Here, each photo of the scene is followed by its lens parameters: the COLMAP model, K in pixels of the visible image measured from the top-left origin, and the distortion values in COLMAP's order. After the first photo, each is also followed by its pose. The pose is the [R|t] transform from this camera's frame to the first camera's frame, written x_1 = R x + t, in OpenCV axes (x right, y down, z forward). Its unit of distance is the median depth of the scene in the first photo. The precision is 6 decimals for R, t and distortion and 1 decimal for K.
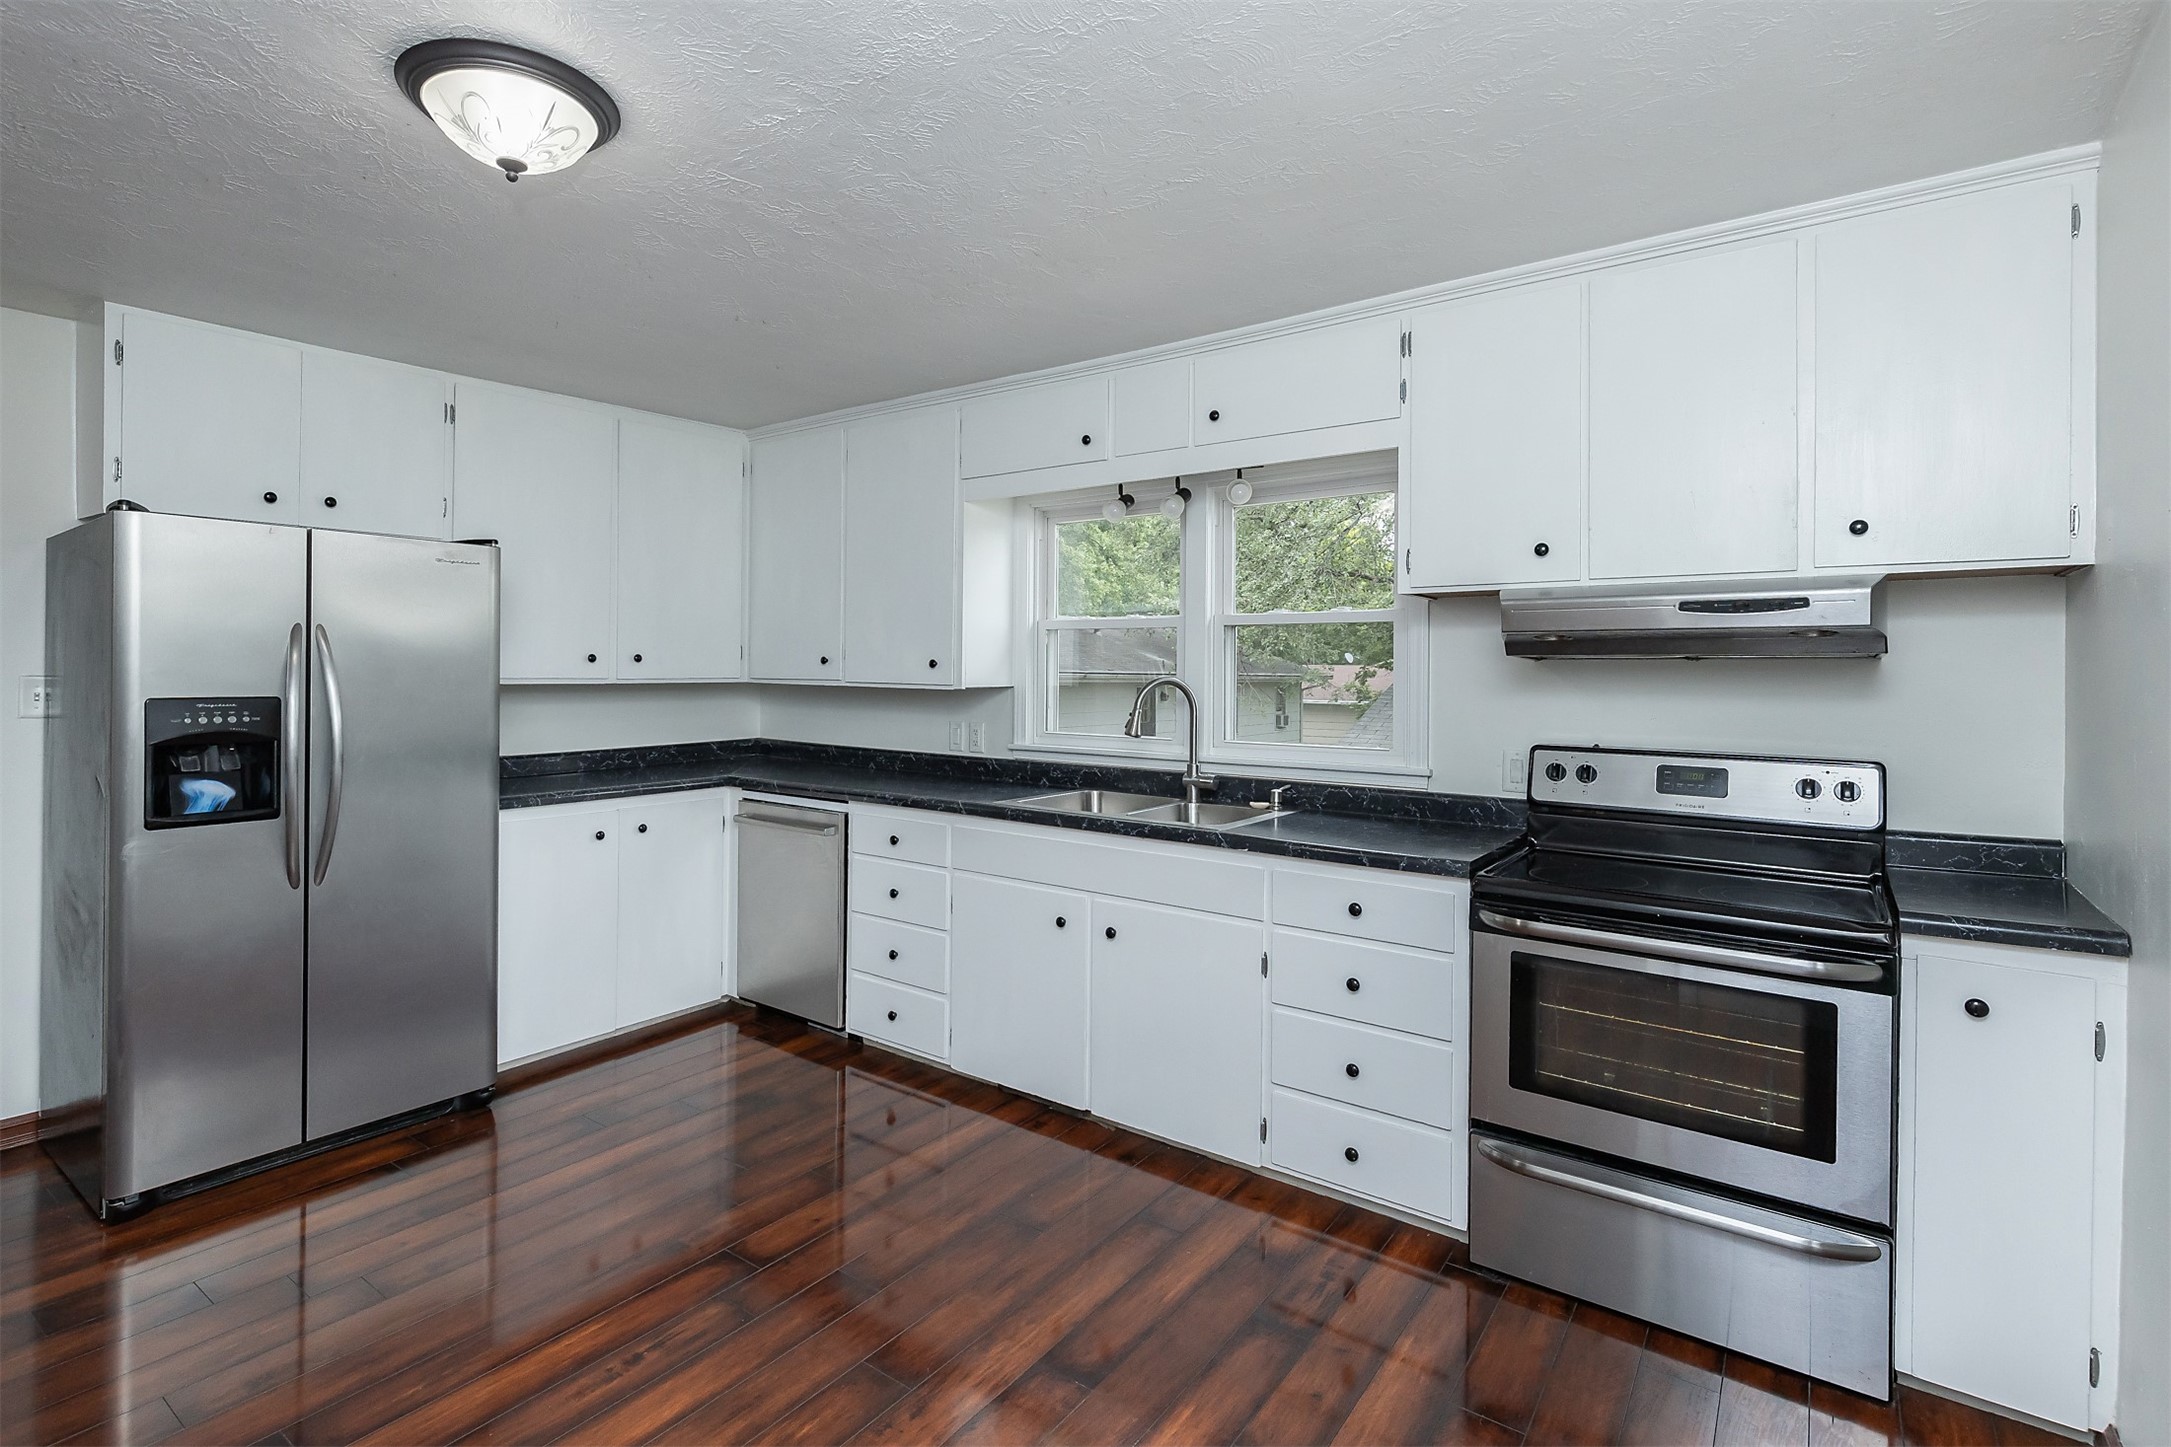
lens RADIAL K [[1036.3, 0, 1034.0], [0, 1036.3, 679.4], [0, 0, 1]] dist [-0.000932, -0.000283]
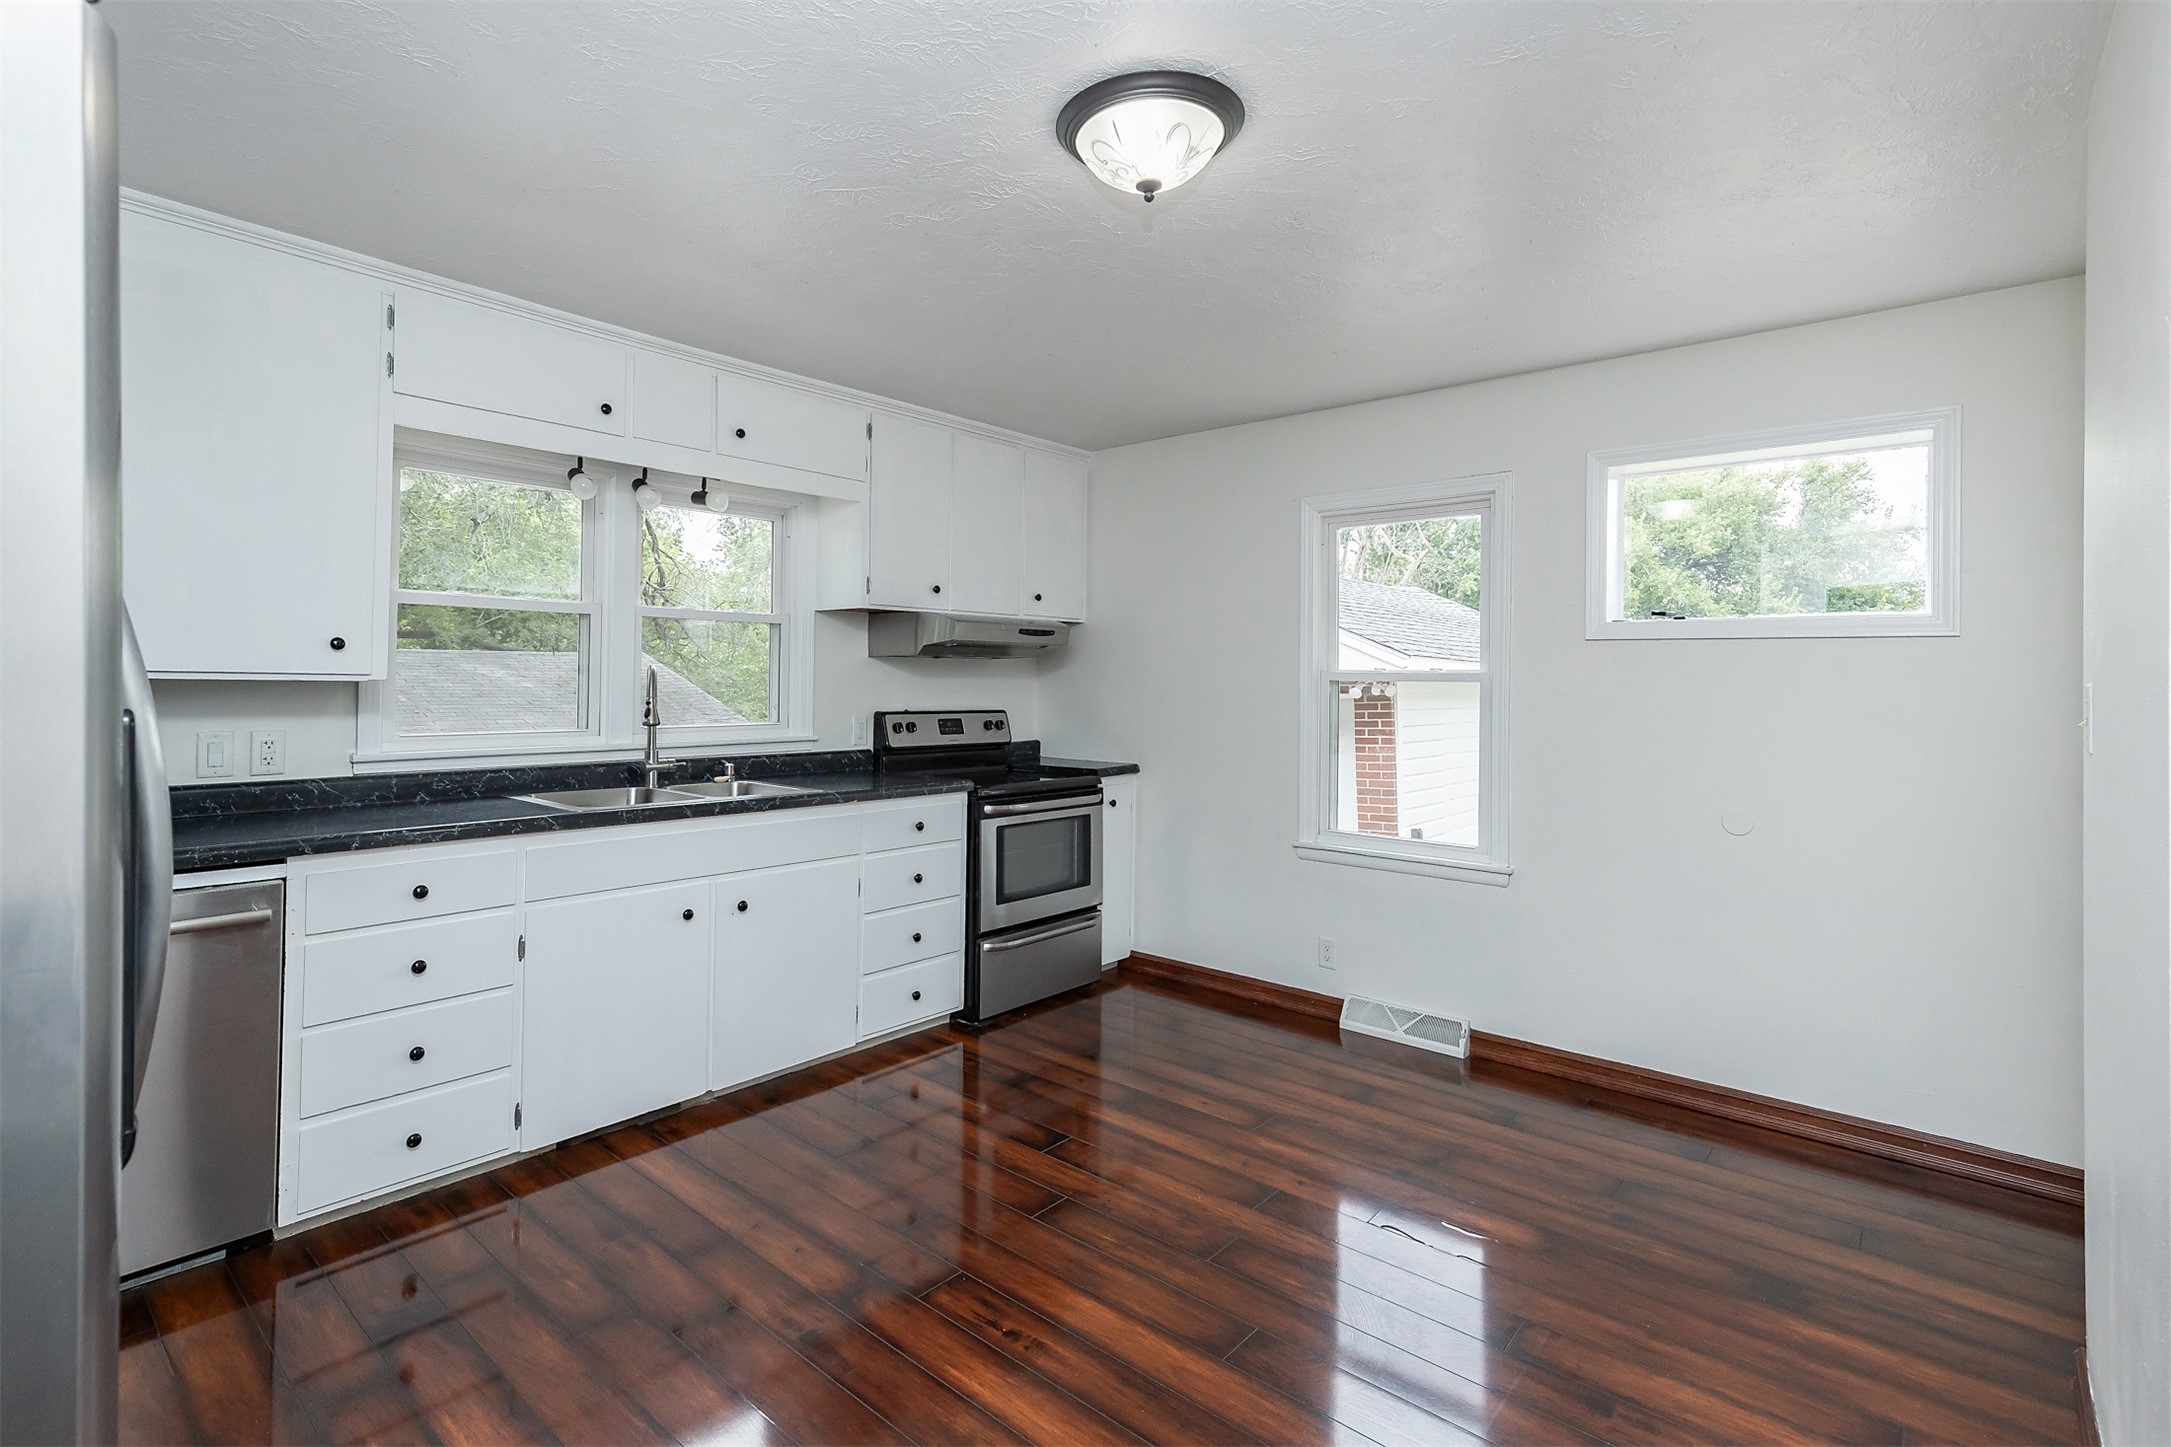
lens RADIAL K [[1036.3, 0, 1034.0], [0, 1036.3, 679.4], [0, 0, 1]] dist [-0.000932, -0.000283]
pose [[0.082232, -0.006490, 0.996592, -0.966001], [0.002785, 0.999976, 0.006283, 0.006460], [-0.996609, 0.002259, 0.082248, 0.621097]]
